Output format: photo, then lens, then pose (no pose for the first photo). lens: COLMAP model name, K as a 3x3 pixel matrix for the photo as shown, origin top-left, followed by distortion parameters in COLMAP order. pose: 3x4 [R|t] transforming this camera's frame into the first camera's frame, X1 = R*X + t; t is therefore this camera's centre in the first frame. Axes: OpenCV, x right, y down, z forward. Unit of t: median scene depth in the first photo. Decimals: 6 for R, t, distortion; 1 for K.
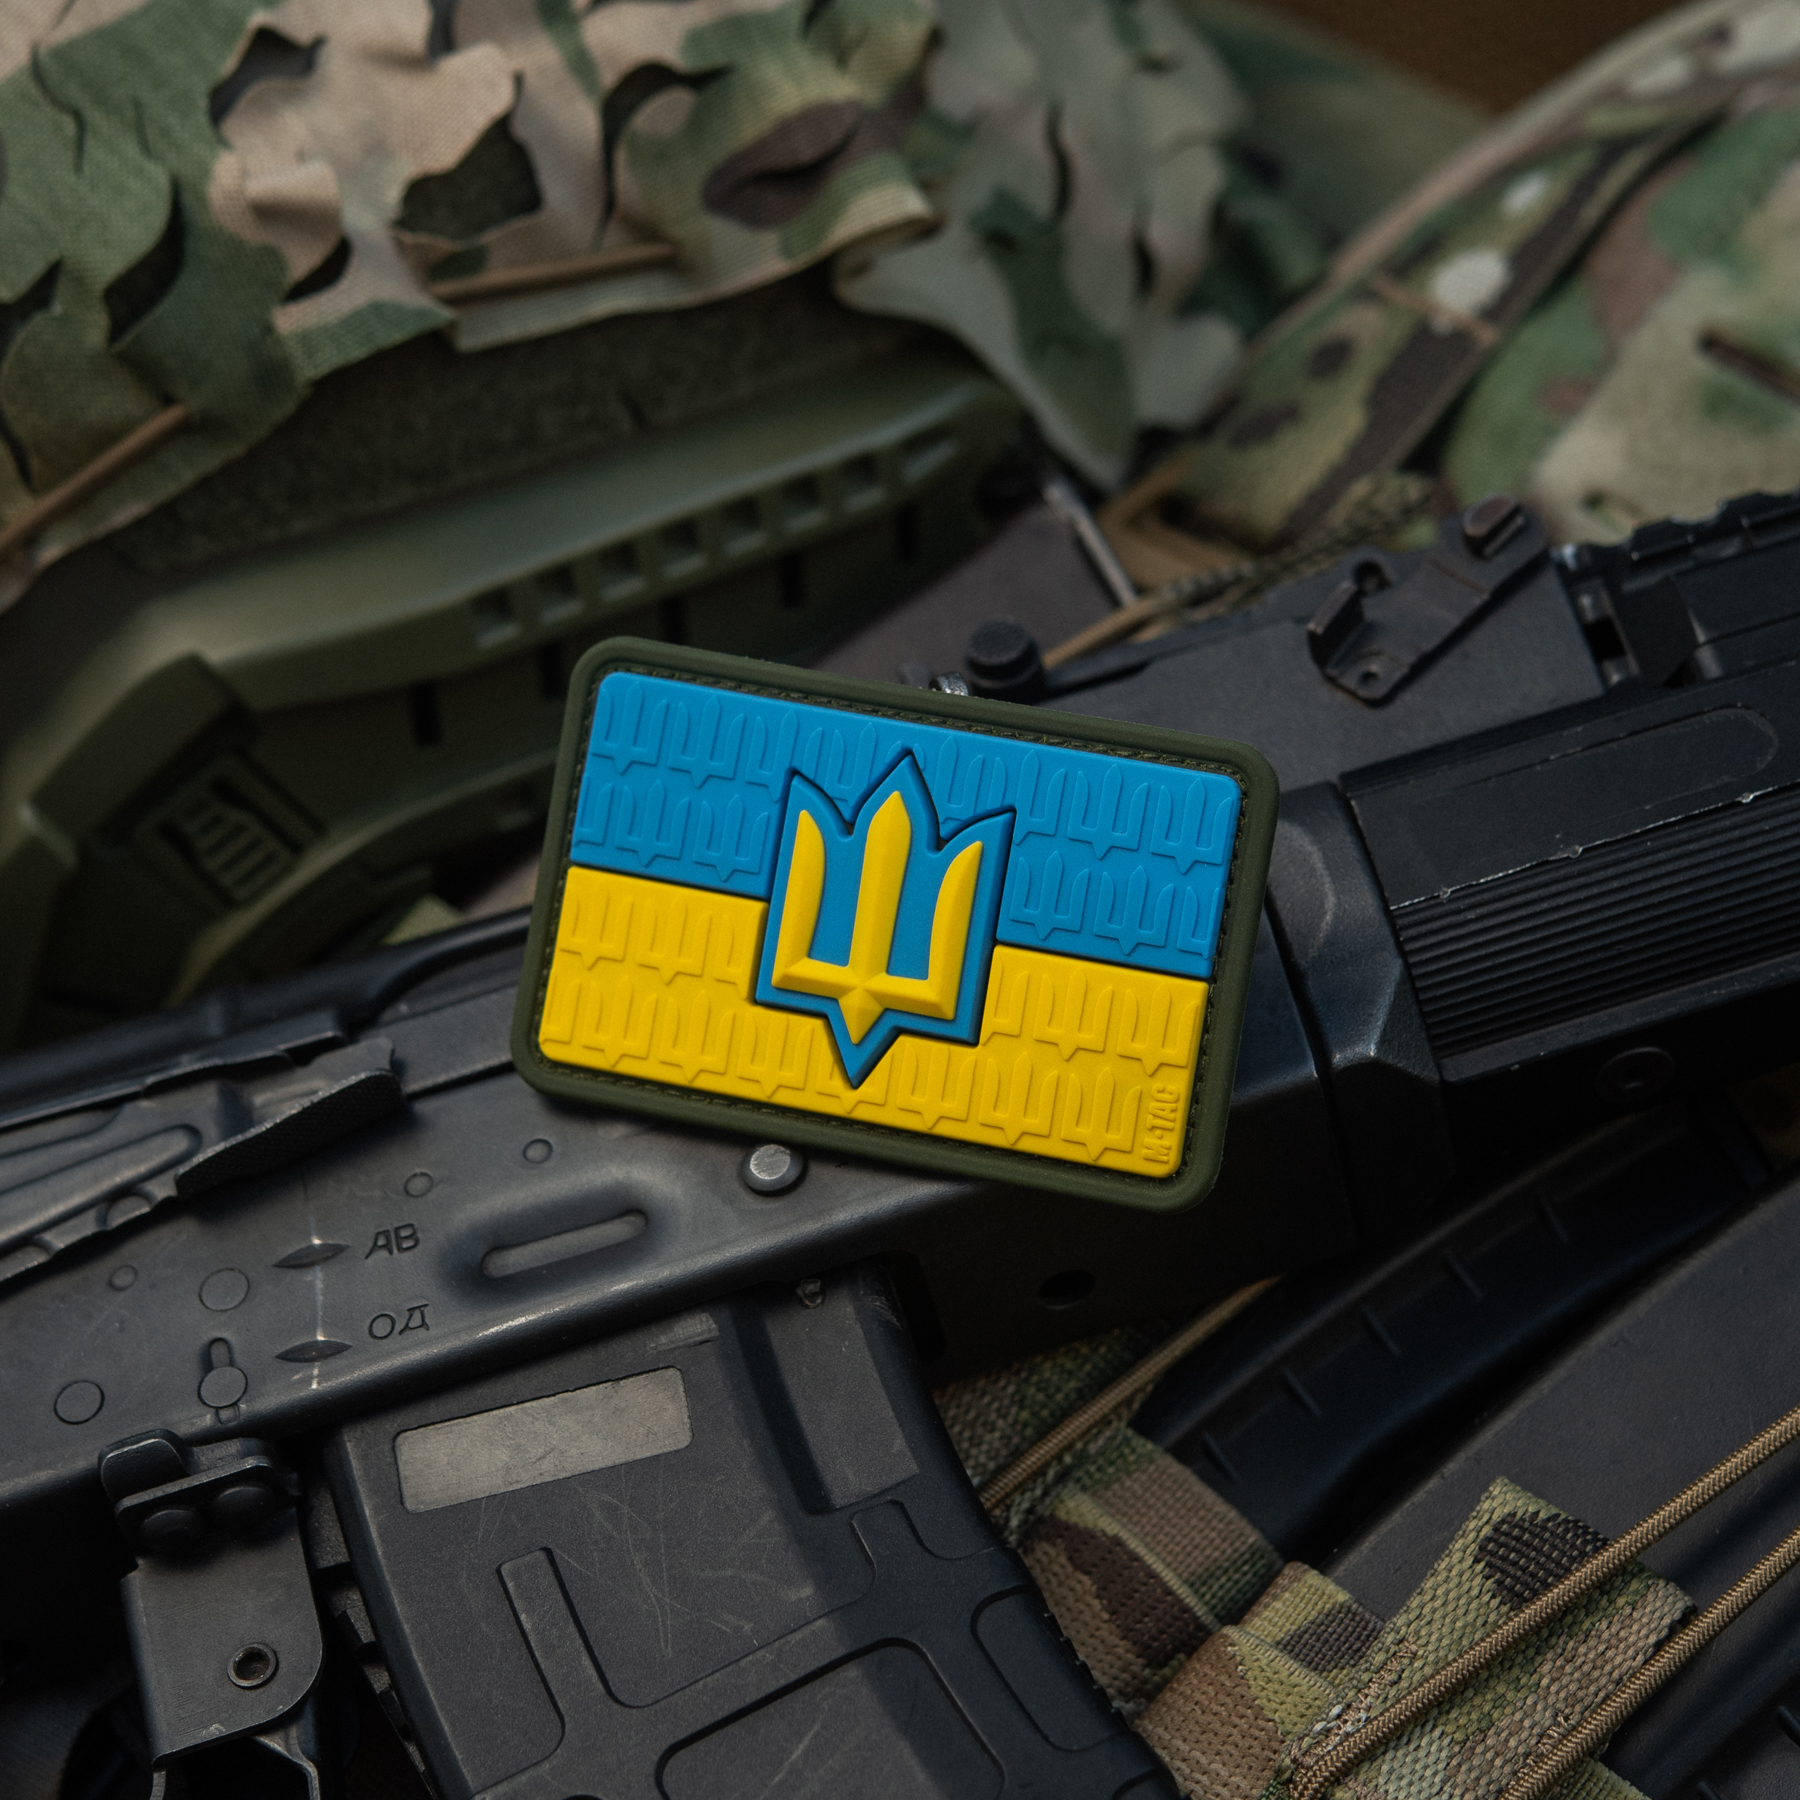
lens RADIAL K [[5320.5, 0, 900.0], [0, 5320.5, 900.0], [0, 0, 1]] dist [0.017346, -0.100635]
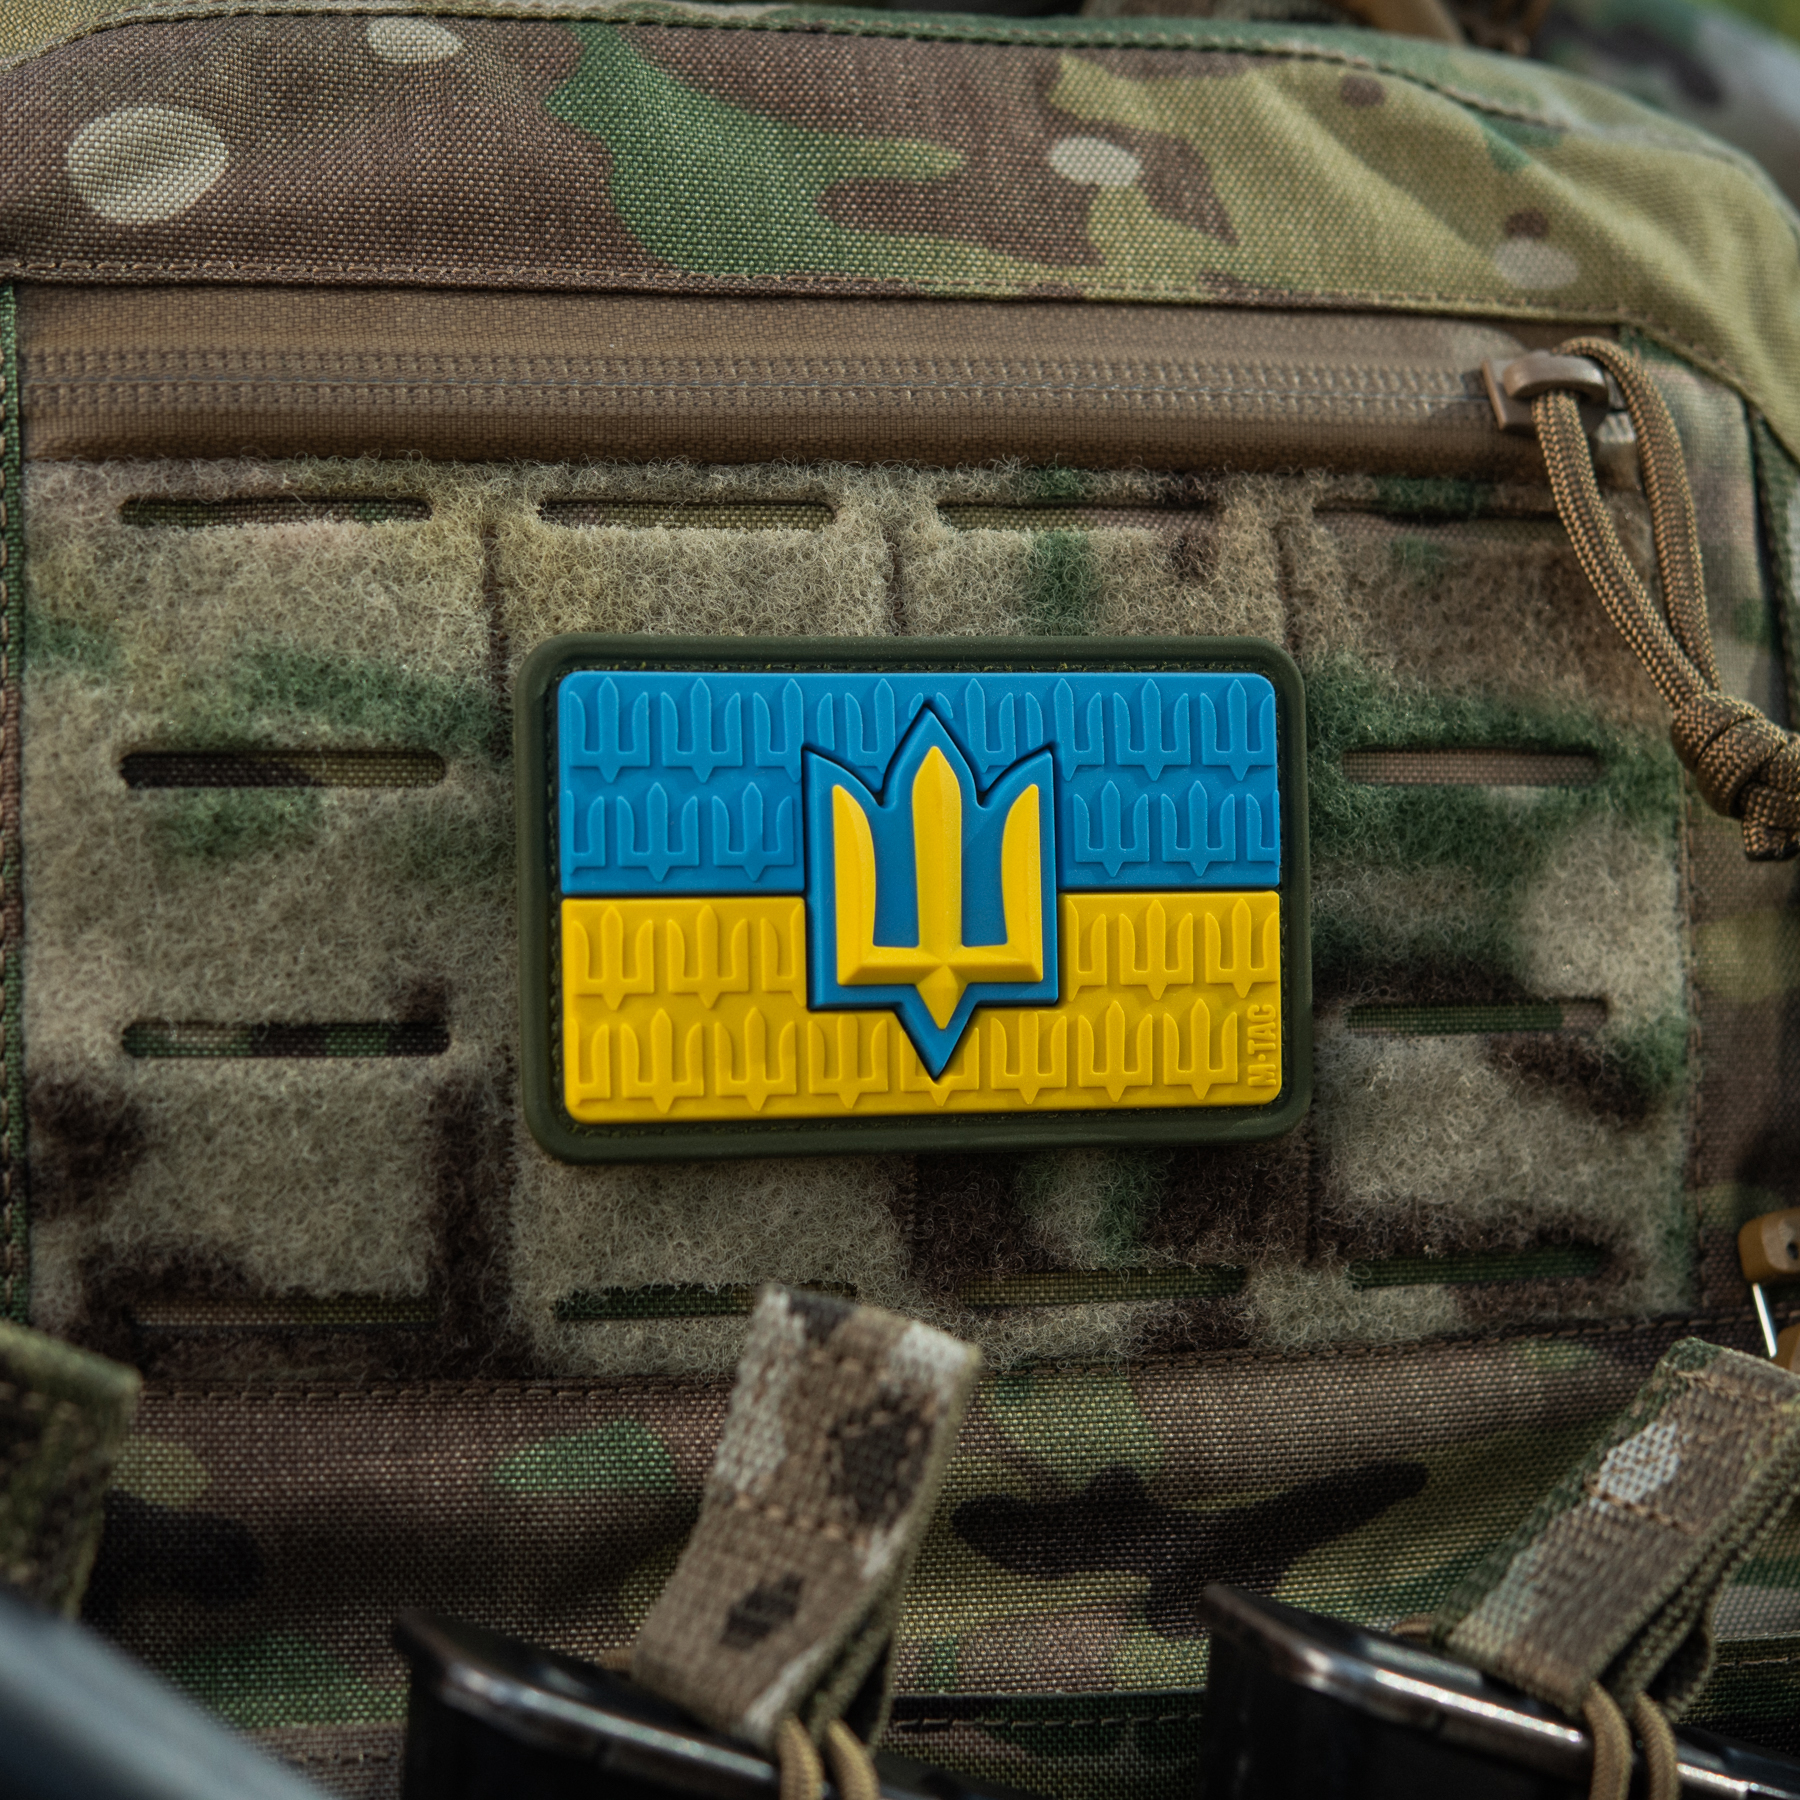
lens RADIAL K [[5320.5, 0, 900.0], [0, 5320.5, 900.0], [0, 0, 1]] dist [0.017346, -0.100635]
pose [[0.784487, -0.168069, 0.596937, -0.550579], [0.175261, 0.983420, 0.046558, -0.038147], [-0.594865, 0.068095, 0.800936, 0.277297]]
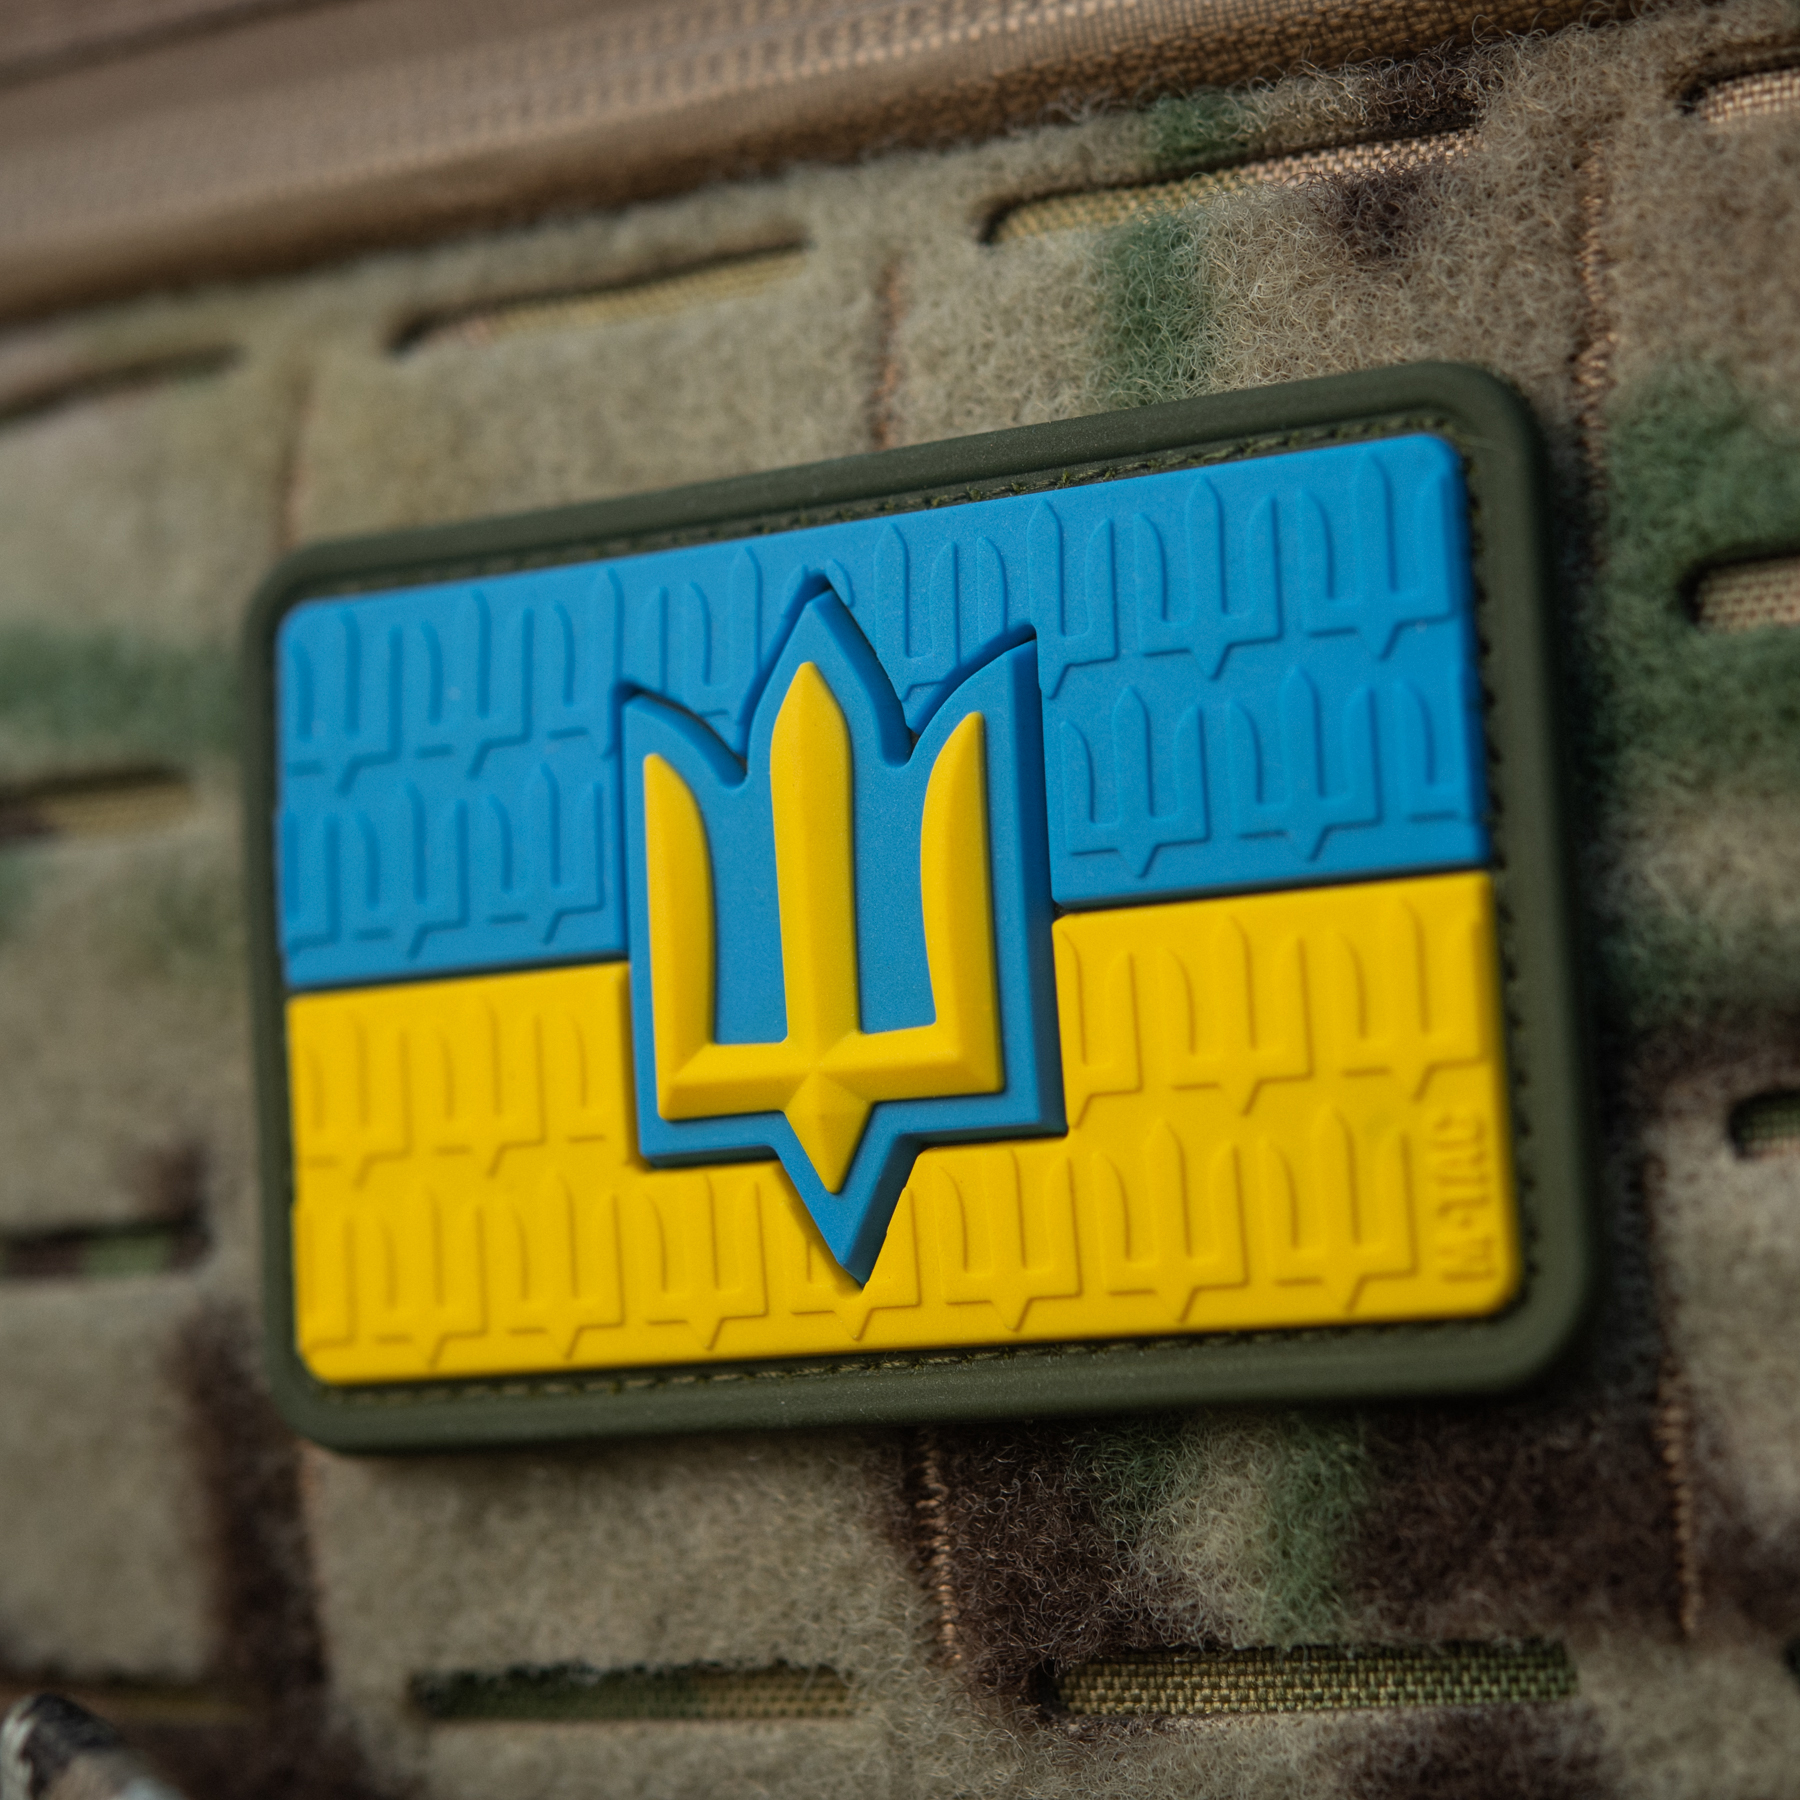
lens RADIAL K [[5252.1, 0, 1063.7], [0, 5252.1, 800.5], [0, 0, 1]] dist [-0.040242, 0.641440]
pose [[0.951981, -0.245842, -0.182466, 0.105846], [0.217369, 0.962442, -0.162651, 0.074228], [0.215599, 0.115178, 0.969665, 0.542375]]
